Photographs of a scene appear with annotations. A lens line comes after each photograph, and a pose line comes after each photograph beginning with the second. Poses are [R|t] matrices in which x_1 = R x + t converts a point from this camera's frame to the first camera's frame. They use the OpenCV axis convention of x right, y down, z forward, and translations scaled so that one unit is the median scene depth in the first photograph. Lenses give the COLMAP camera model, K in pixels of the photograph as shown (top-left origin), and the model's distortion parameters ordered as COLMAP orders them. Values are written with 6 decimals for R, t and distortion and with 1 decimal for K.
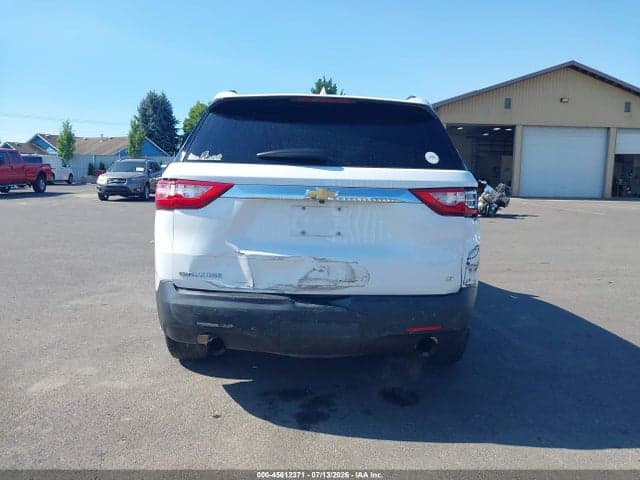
lens RADIAL K [[488.6, 0, 335.5], [0, 488.6, 236.3], [0, 0, 1]] dist [0.000223, -0.003318]
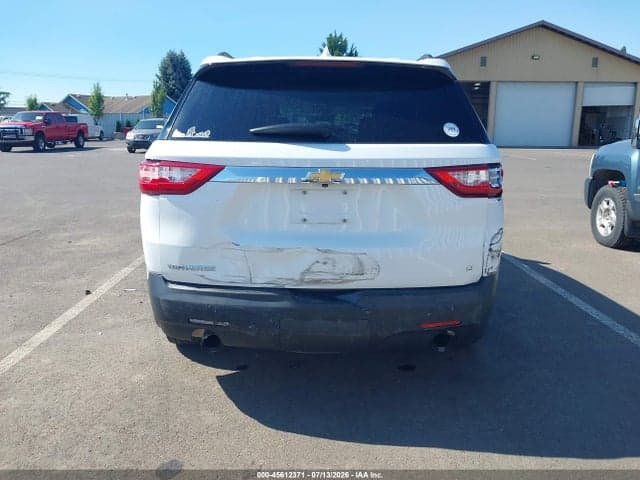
lens RADIAL K [[453.2, 0, 336.7], [0, 453.2, 235.1], [0, 0, 1]] dist [-0.020642, -0.023564]
pose [[0.999666, -0.008751, -0.024334, 0.011396], [0.011321, 0.994135, 0.107548, -0.066639], [0.023250, -0.107787, 0.993902, 0.183388]]
